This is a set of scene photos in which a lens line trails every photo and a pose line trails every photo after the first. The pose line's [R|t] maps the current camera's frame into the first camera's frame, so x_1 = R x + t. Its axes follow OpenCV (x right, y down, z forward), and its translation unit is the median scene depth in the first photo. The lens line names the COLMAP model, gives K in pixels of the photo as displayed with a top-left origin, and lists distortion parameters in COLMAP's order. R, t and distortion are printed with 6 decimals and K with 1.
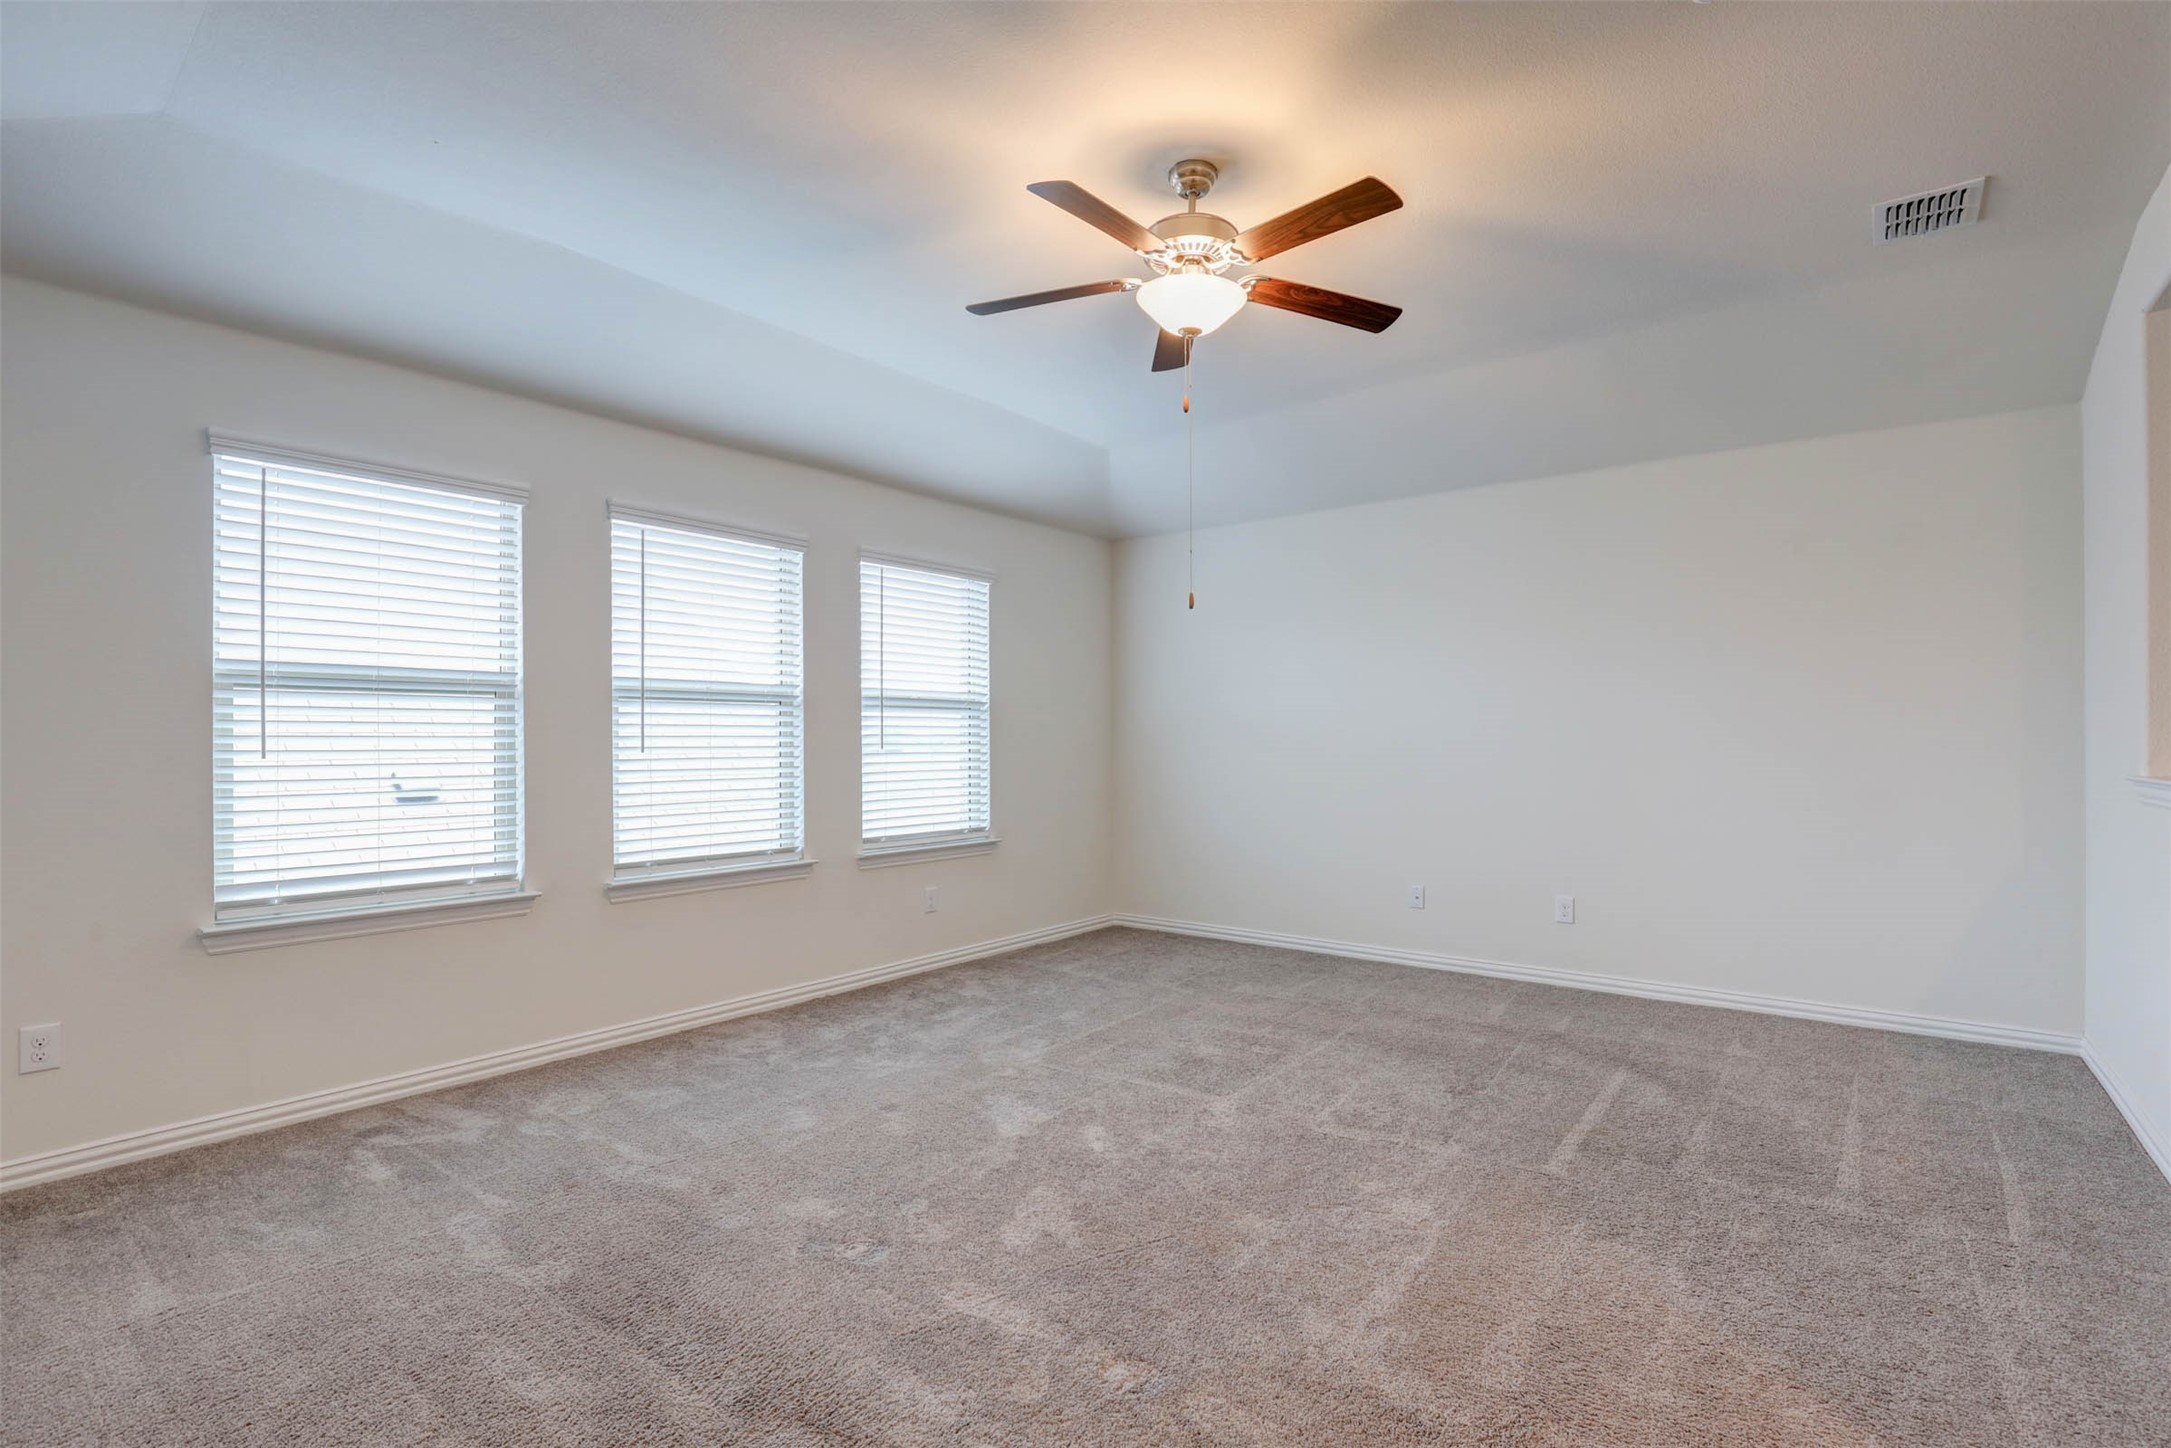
lens RADIAL K [[996.0, 0, 1088.9], [0, 996.0, 754.2], [0, 0, 1]] dist [-0.025461, 0.000646]
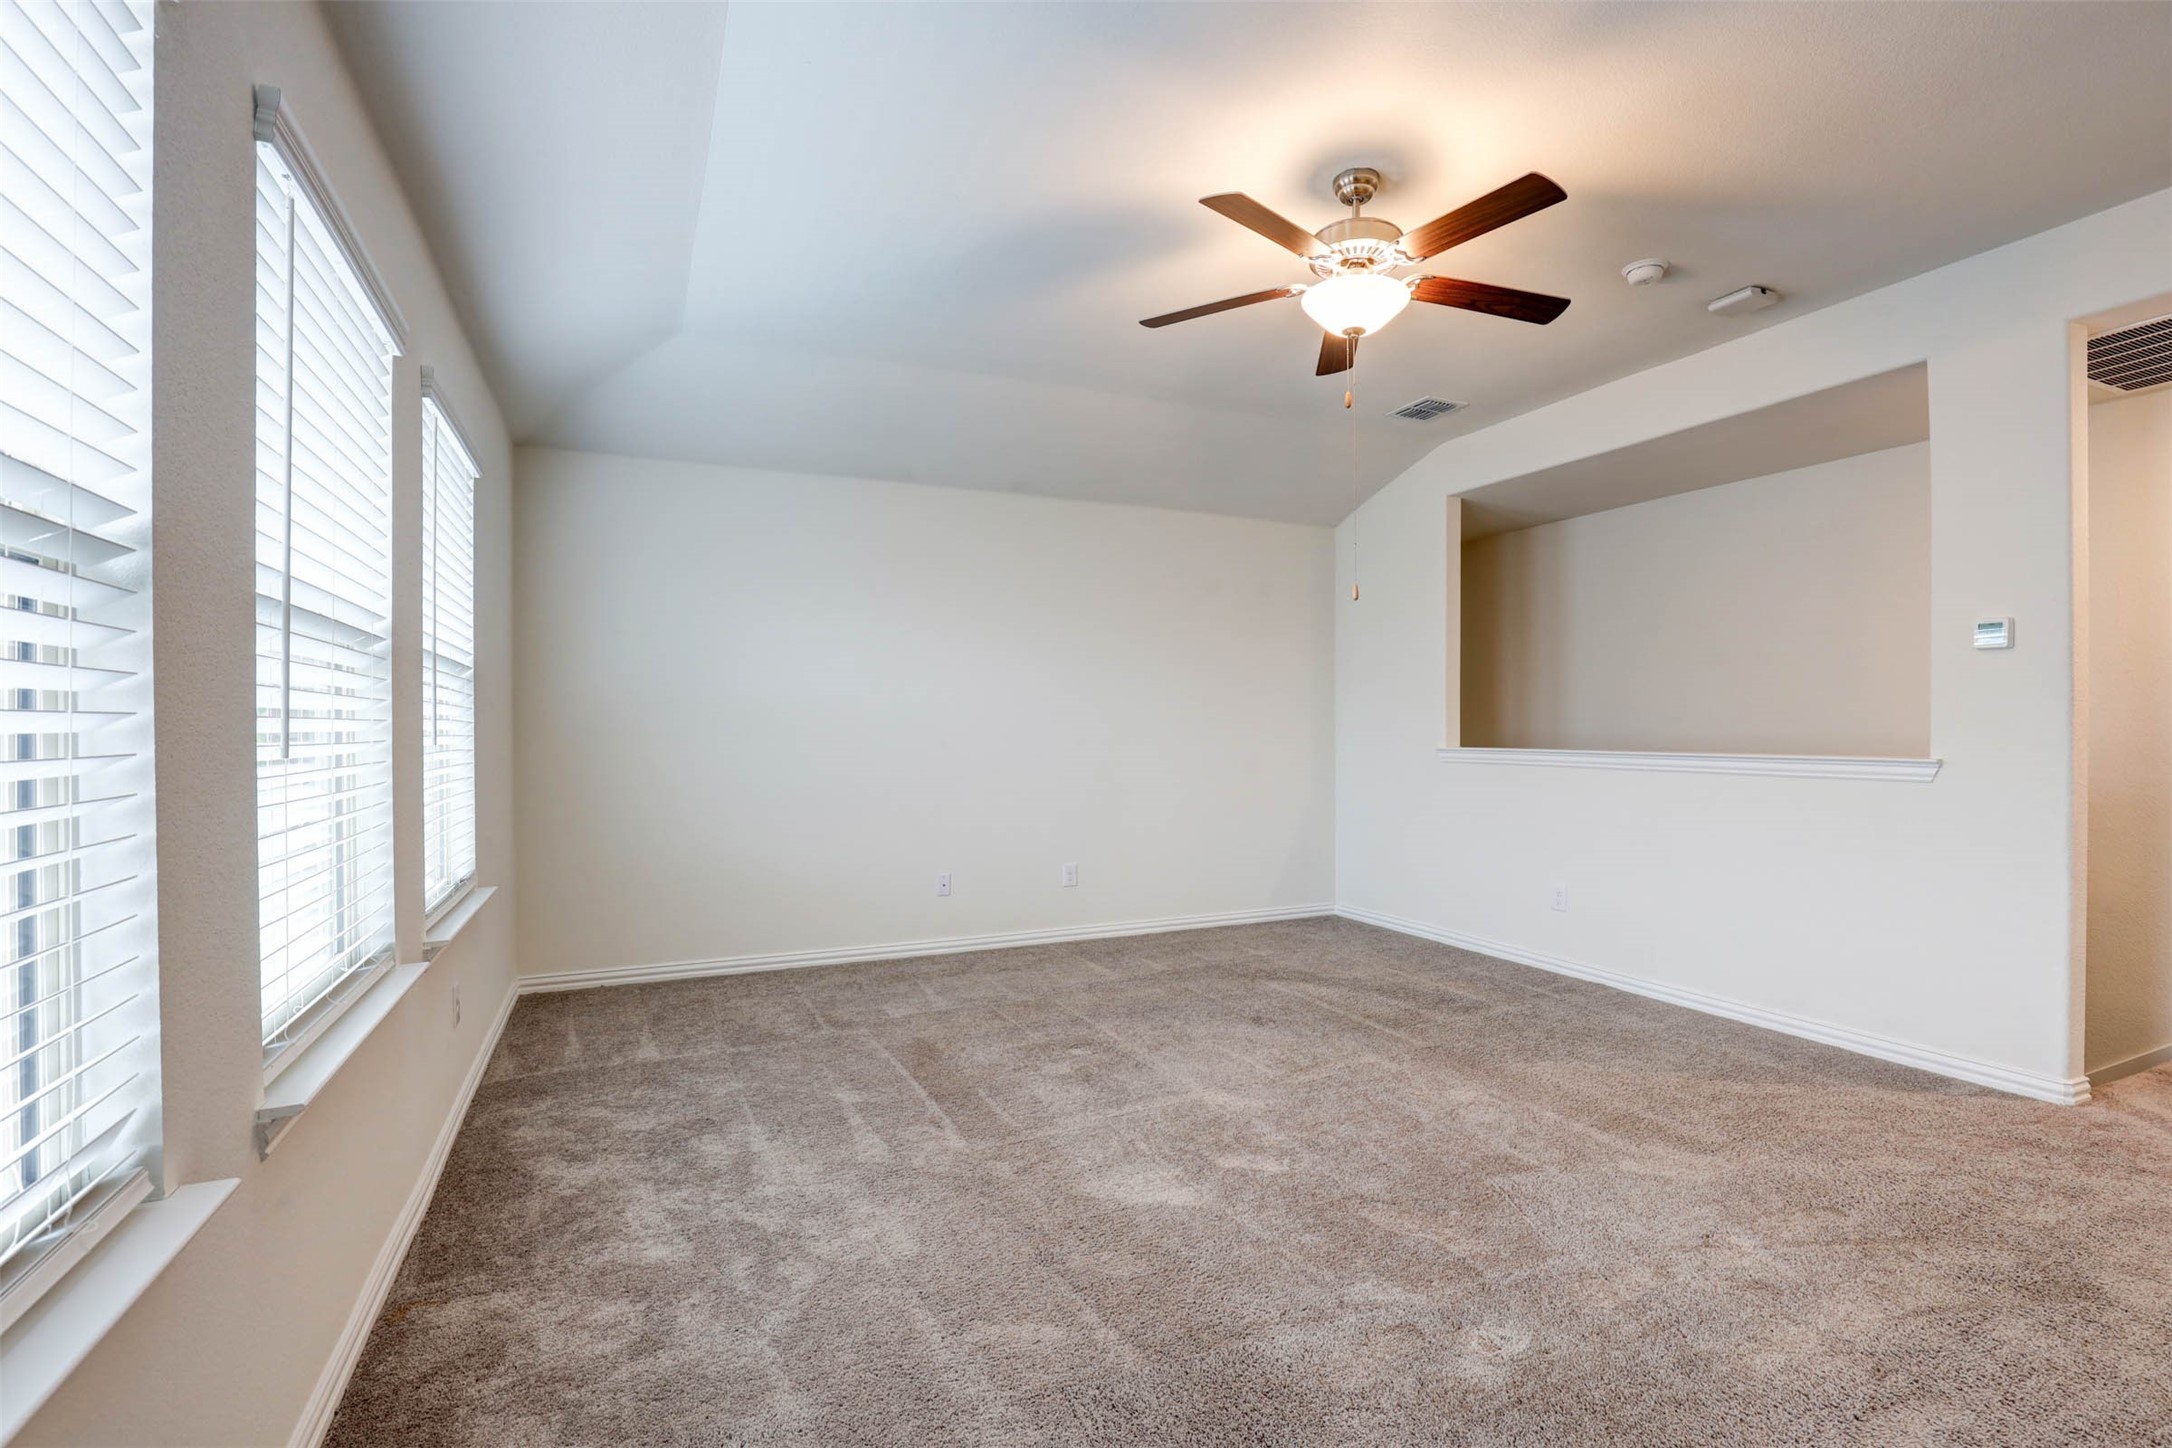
lens RADIAL K [[996.5, 0, 1089.4], [0, 996.5, 754.2], [0, 0, 1]] dist [-0.025461, 0.000646]
pose [[0.455368, -0.022766, 0.890012, -0.673443], [0.011940, 0.999739, 0.019463, -0.008972], [-0.890223, 0.001764, 0.455521, 0.552614]]
